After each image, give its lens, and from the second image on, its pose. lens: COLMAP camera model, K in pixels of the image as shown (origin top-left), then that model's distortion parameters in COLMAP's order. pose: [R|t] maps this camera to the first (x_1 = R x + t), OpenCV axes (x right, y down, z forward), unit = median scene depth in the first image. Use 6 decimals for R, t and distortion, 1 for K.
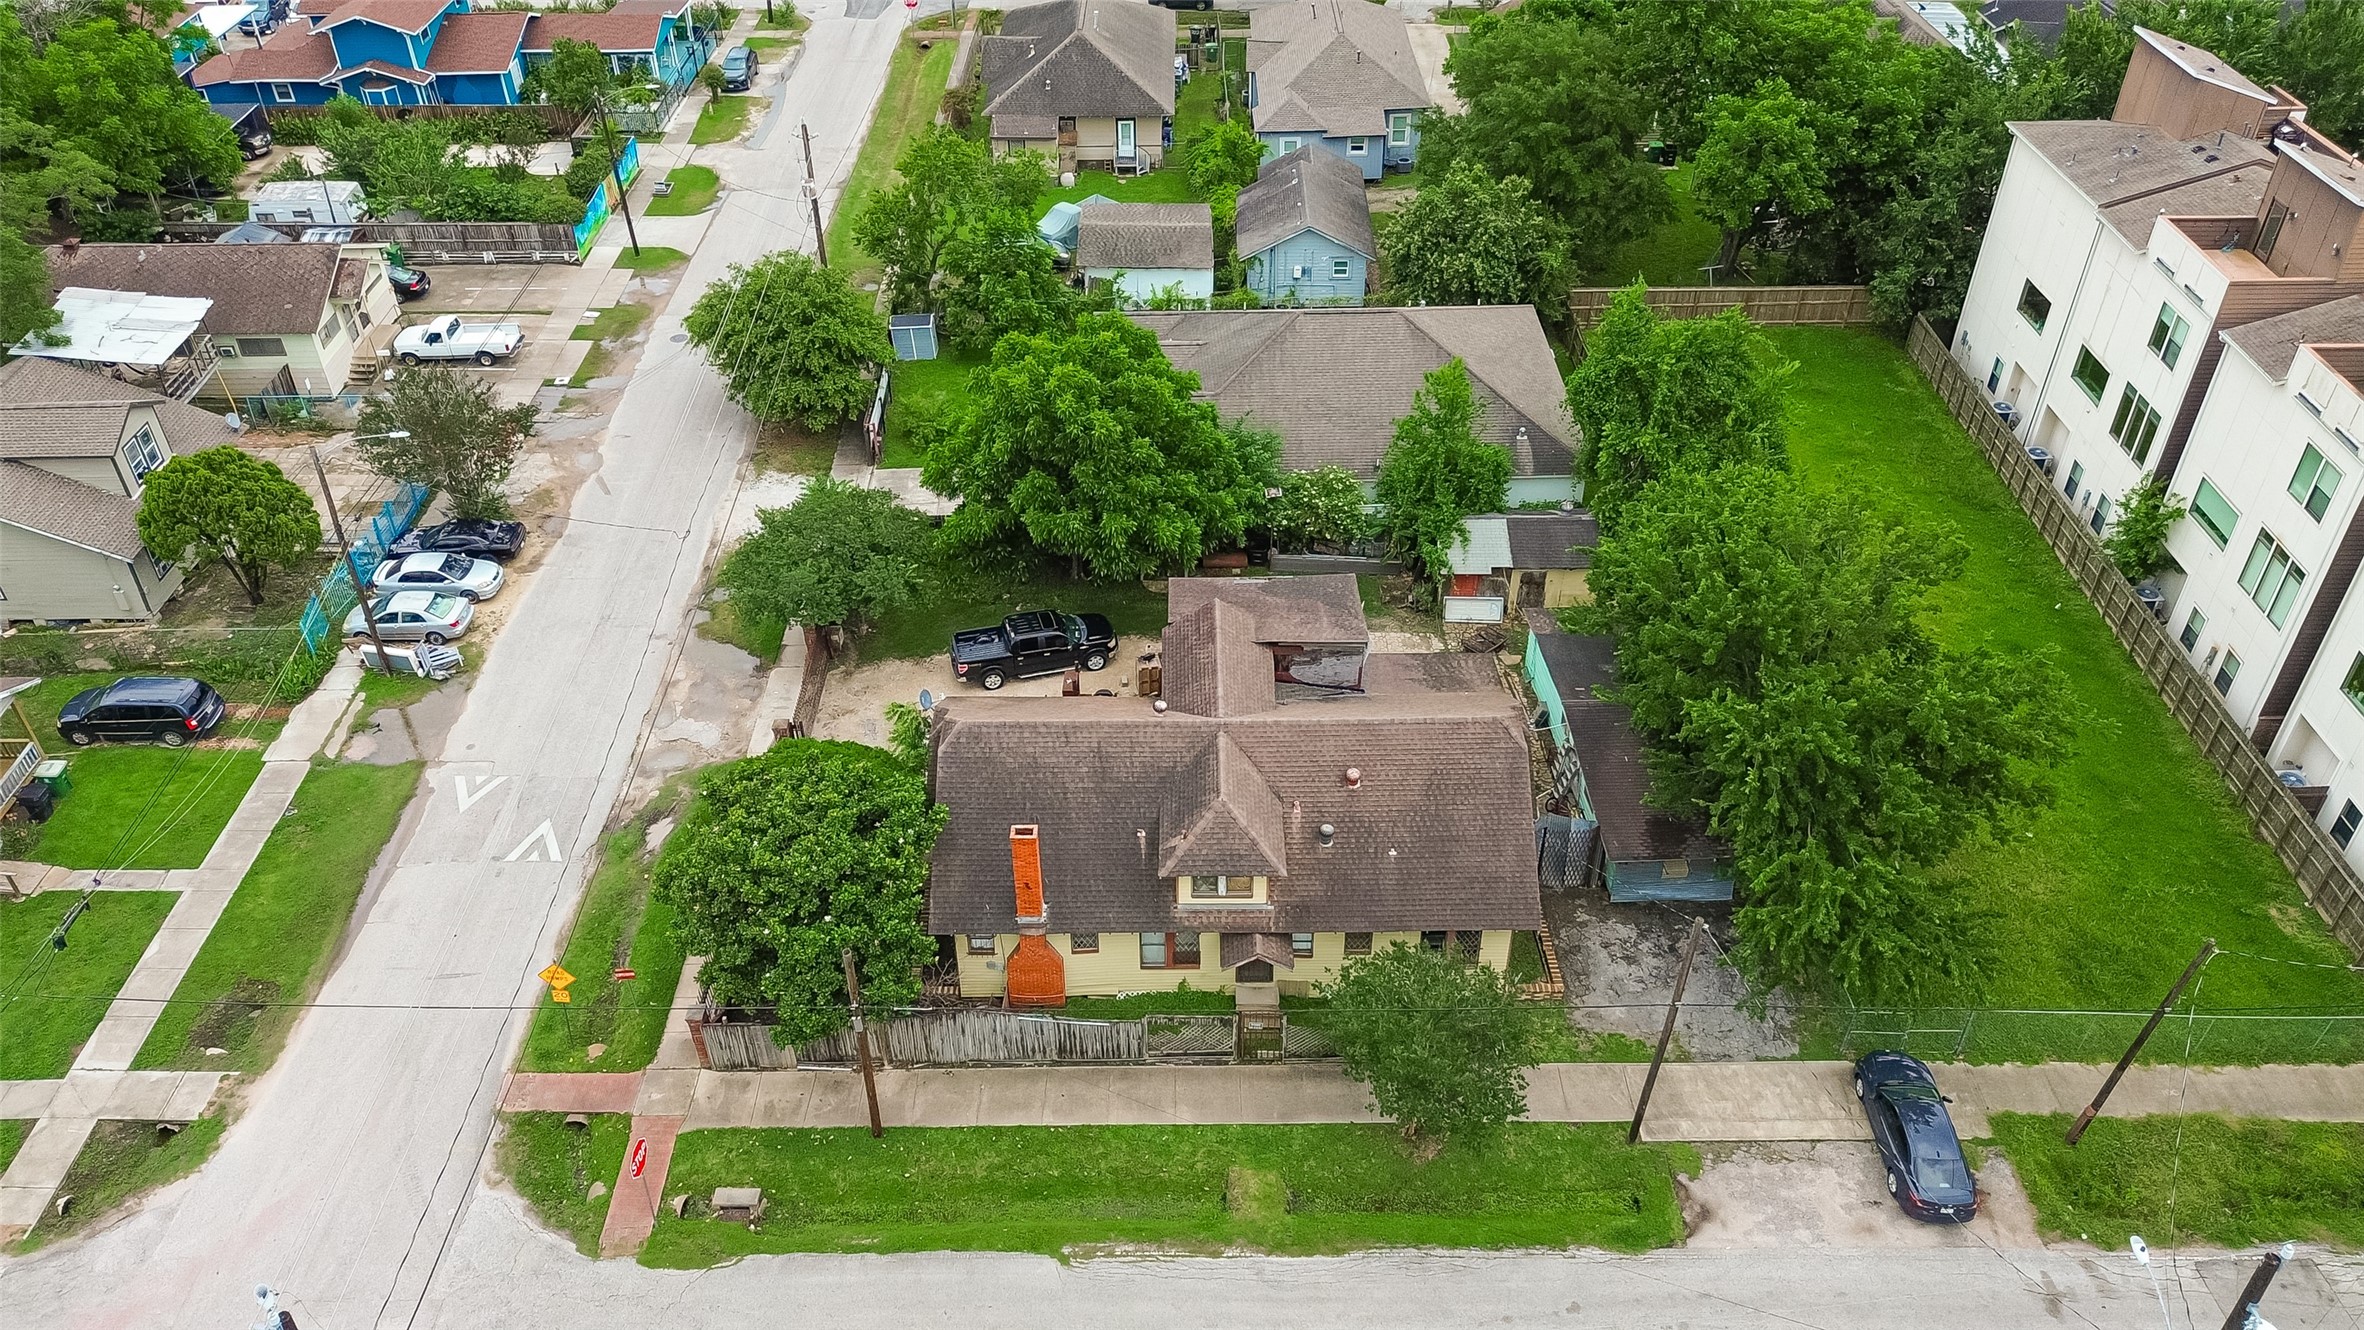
lens RADIAL K [[1700.3, 0, 1176.7], [0, 1700.3, 590.0], [0, 0, 1]] dist [0.058276, -0.049066]
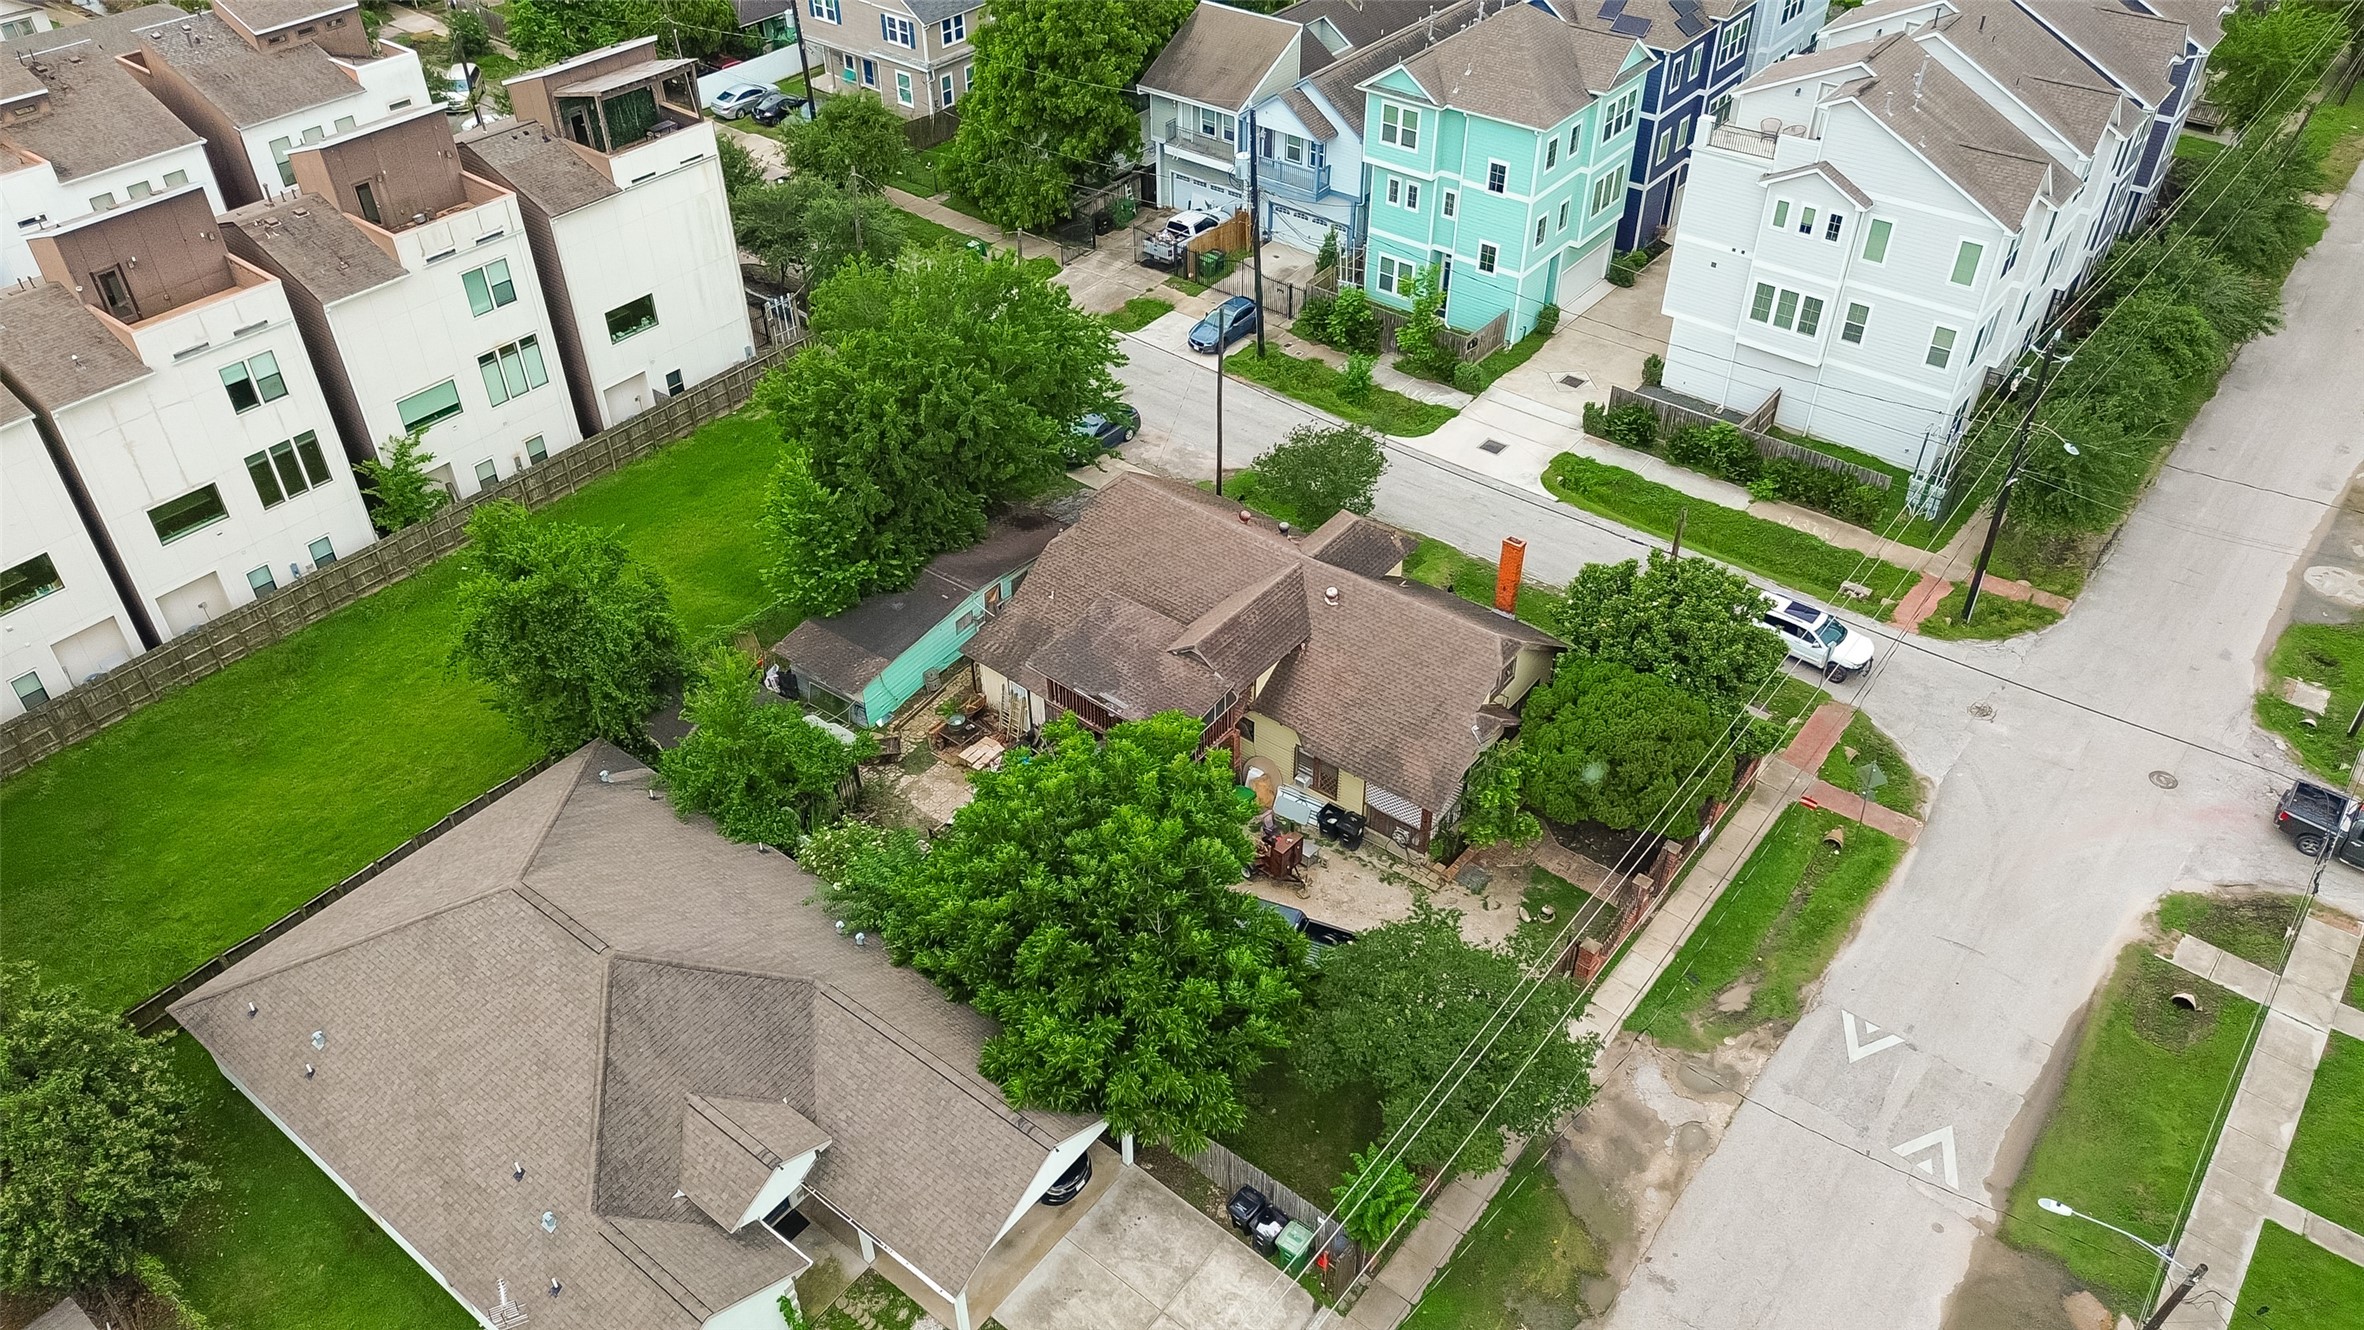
lens RADIAL K [[1673.4, 0, 1183.9], [0, 1673.4, 659.7], [0, 0, 1]] dist [0.073027, -0.077317]
pose [[-0.779807, -0.379898, 0.497573, -0.434759], [0.382939, 0.339300, 0.859205, -0.786019], [-0.495237, 0.860554, -0.119111, 1.049475]]
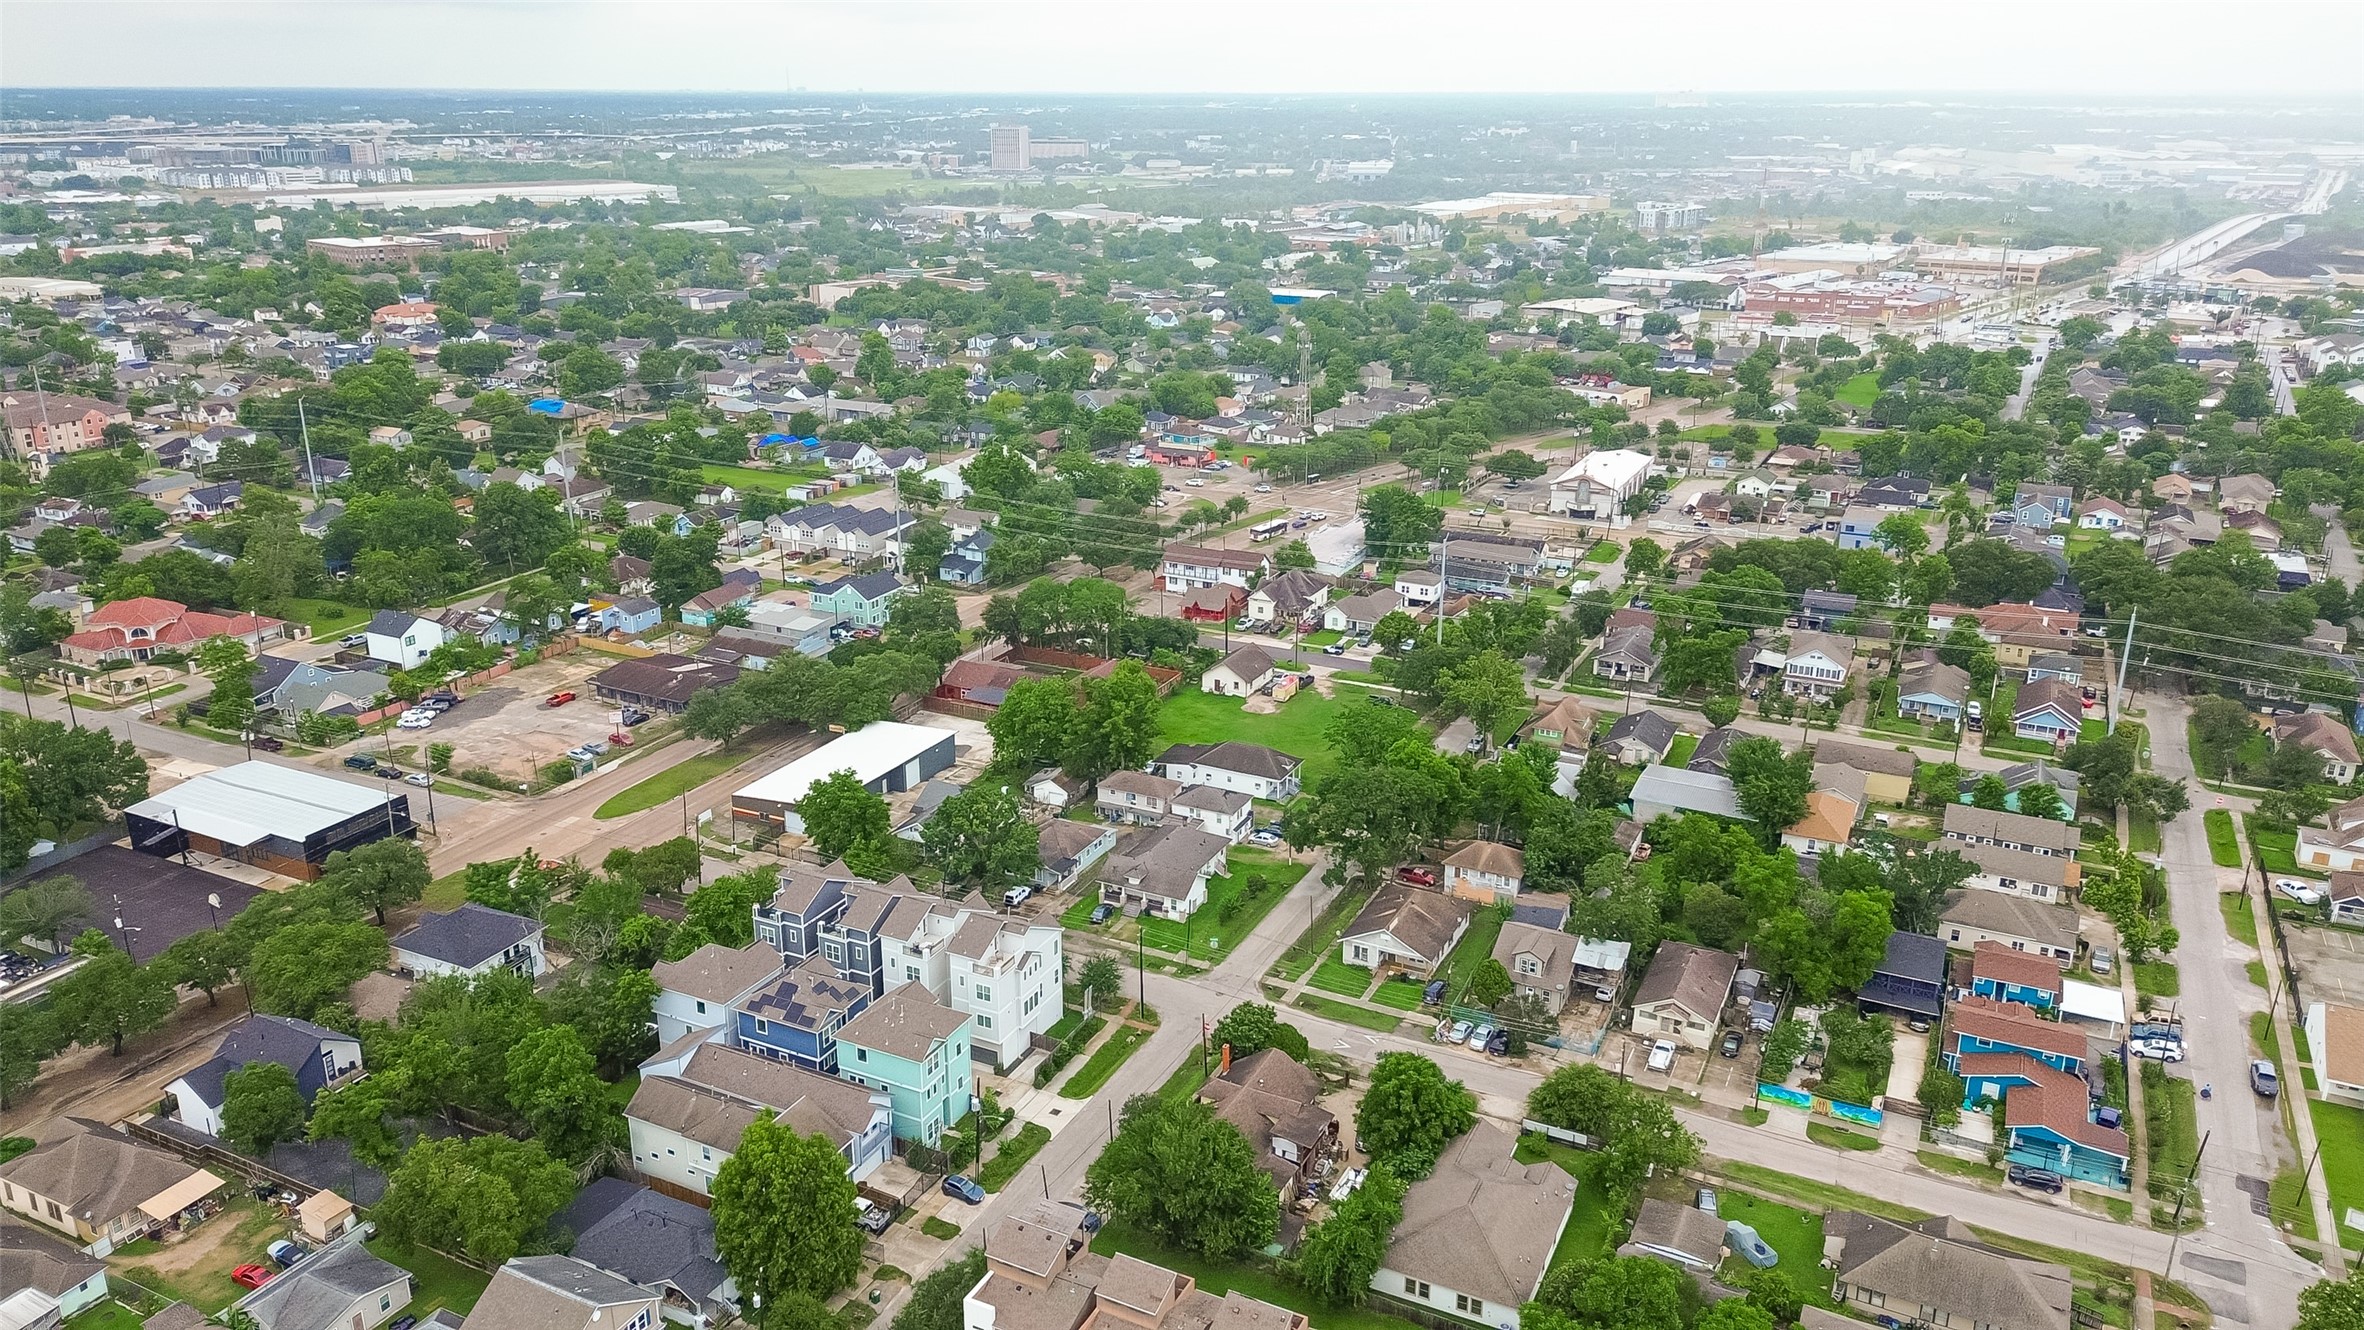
lens RADIAL K [[1673.4, 0, 1183.9], [0, 1673.4, 659.7], [0, 0, 1]] dist [0.073027, -0.077317]
pose [[-0.448960, 0.296782, -0.842826, 2.302086], [-0.529117, 0.671783, 0.518405, -1.881579], [0.720049, 0.678696, -0.144572, 0.686350]]
